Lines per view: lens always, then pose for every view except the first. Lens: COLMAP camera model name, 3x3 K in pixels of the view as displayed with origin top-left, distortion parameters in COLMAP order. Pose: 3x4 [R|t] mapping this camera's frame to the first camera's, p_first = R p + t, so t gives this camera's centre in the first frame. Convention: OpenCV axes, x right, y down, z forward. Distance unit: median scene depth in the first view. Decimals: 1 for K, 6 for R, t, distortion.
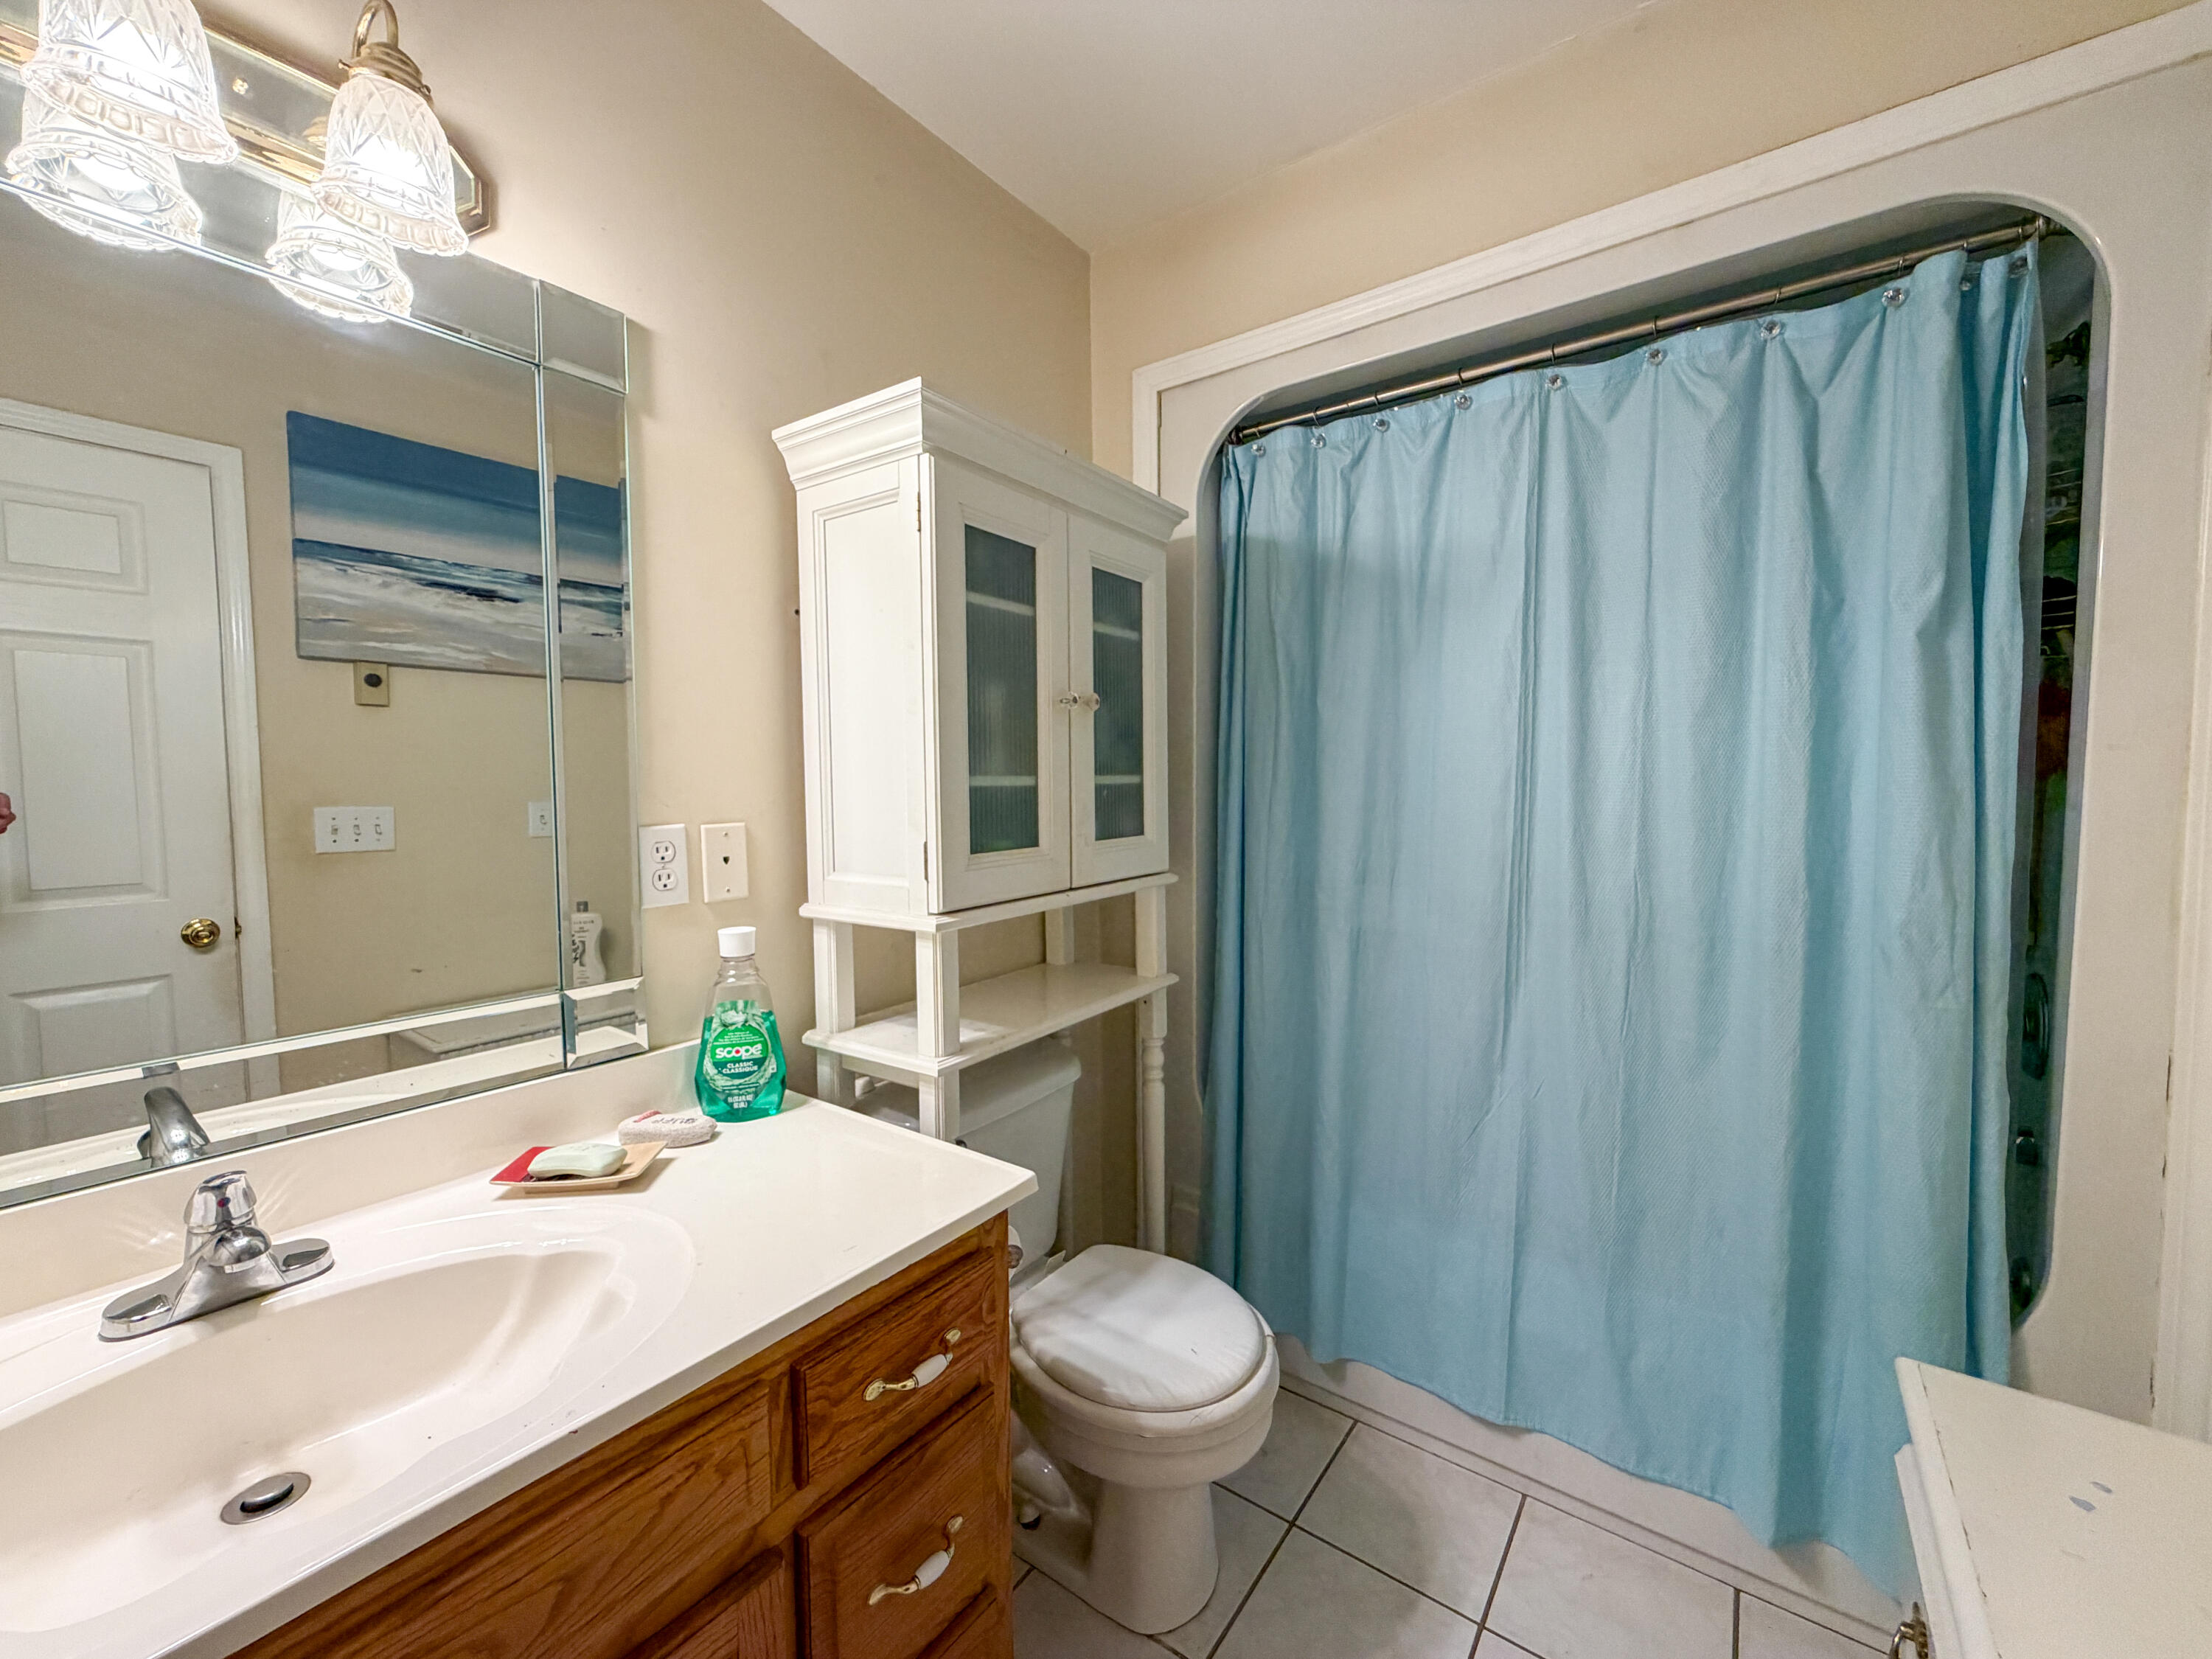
lens RADIAL K [[882.1, 0, 1100.6], [0, 882.1, 826.1], [0, 0, 1]] dist [-0.000867, 0.000387]
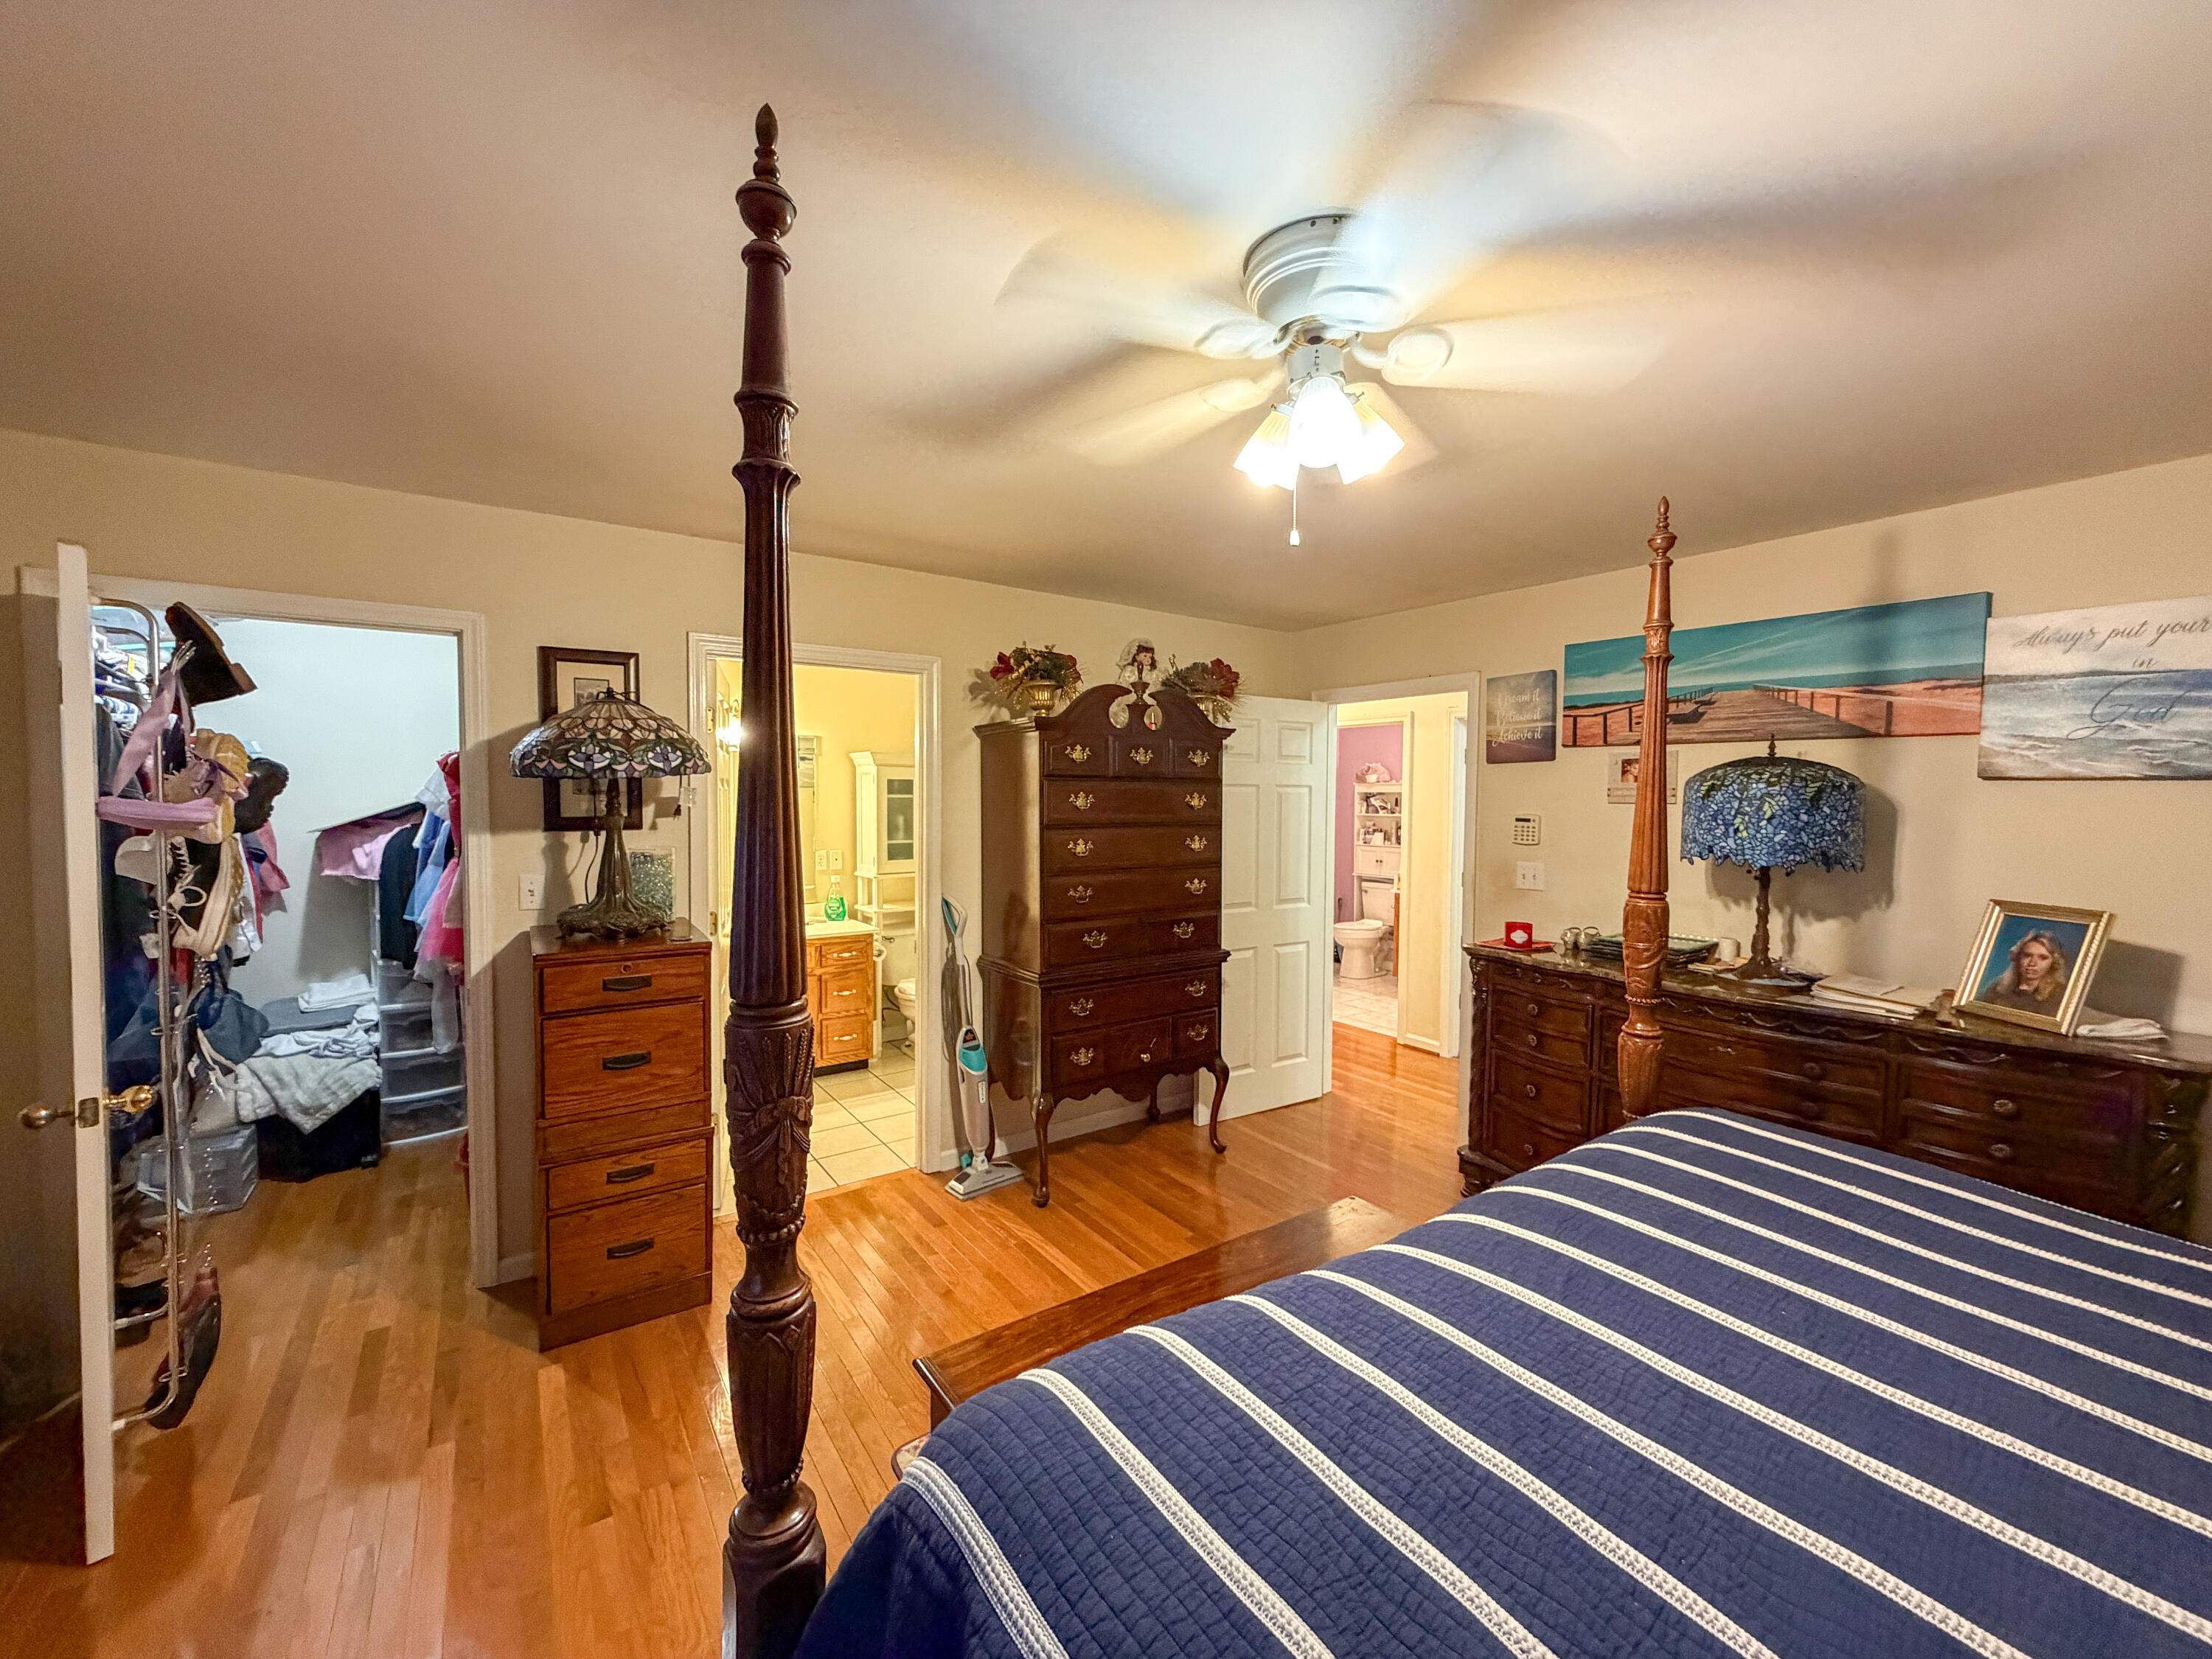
lens RADIAL K [[882.1, 0, 1100.6], [0, 882.1, 826.1], [0, 0, 1]] dist [-0.000867, 0.000387]
pose [[0.946492, 0.025334, -0.321731, 2.024646], [-0.026250, 0.999654, 0.001492, -0.152559], [0.321657, 0.007033, 0.946830, -2.452648]]
